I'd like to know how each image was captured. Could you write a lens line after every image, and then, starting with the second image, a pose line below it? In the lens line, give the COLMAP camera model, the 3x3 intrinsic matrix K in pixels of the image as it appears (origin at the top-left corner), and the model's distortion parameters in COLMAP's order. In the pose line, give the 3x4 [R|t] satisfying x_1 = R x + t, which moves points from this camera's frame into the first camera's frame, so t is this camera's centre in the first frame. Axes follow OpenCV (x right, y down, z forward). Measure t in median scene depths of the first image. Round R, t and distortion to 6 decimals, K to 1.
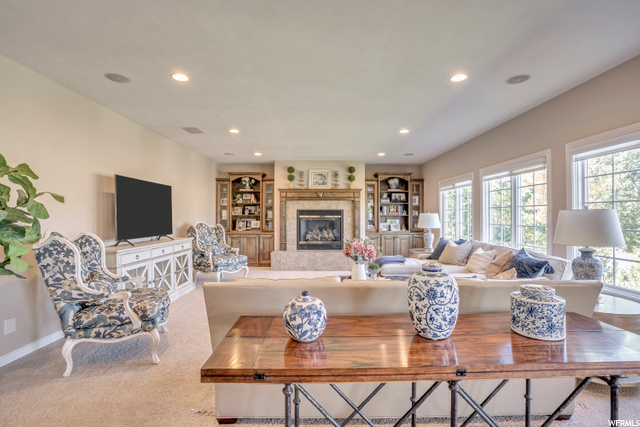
lens RADIAL K [[300.0, 0, 320.0], [0, 300.0, 213.5], [0, 0, 1]] dist [-0.063378, 0.024077]
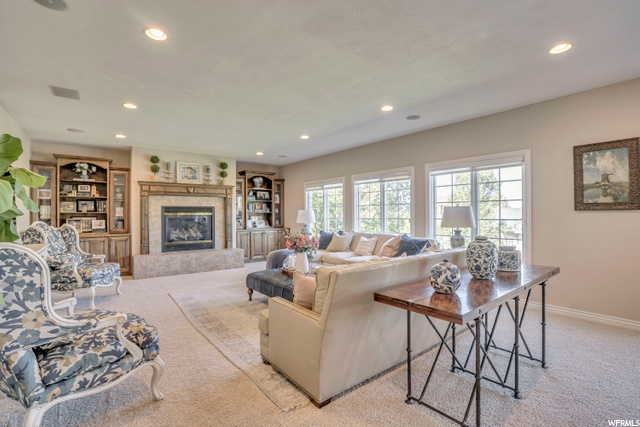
lens RADIAL K [[300.0, 0, 320.0], [0, 300.0, 213.5], [0, 0, 1]] dist [-0.063378, 0.024077]
pose [[0.787980, -0.004339, 0.615686, -0.243788], [0.002004, 0.999988, 0.004482, 0.005819], [-0.615698, -0.002298, 0.787979, 0.043853]]
